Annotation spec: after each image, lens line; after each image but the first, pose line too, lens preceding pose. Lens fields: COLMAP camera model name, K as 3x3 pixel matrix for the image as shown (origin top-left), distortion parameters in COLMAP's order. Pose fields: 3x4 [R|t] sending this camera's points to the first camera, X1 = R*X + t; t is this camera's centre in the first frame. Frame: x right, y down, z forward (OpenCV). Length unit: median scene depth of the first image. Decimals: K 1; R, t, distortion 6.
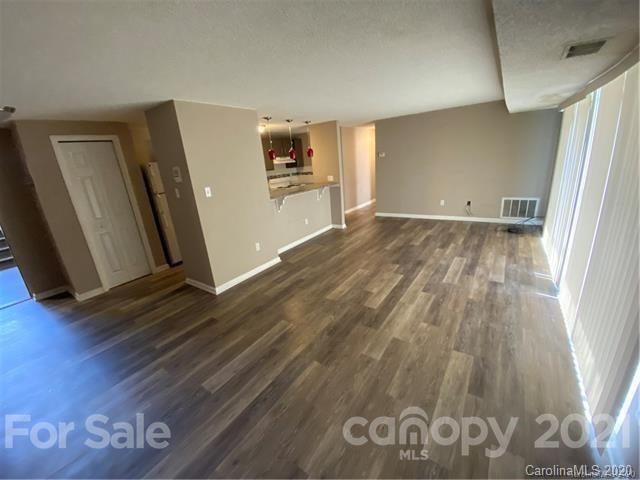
lens RADIAL K [[259.9, 0, 321.0], [0, 259.9, 237.6], [0, 0, 1]] dist [0.002128, 0.000010]
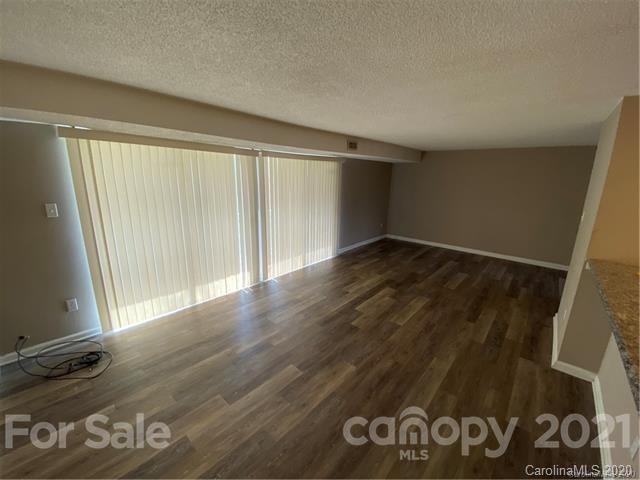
lens RADIAL K [[259.9, 0, 318.6], [0, 259.9, 239.2], [0, 0, 1]] dist [0.002128, 0.000010]
pose [[-0.990366, 0.038817, 0.132925, 0.313106], [0.100793, 0.860292, 0.499738, -0.579423], [-0.094956, 0.508321, -0.855916, 1.715192]]
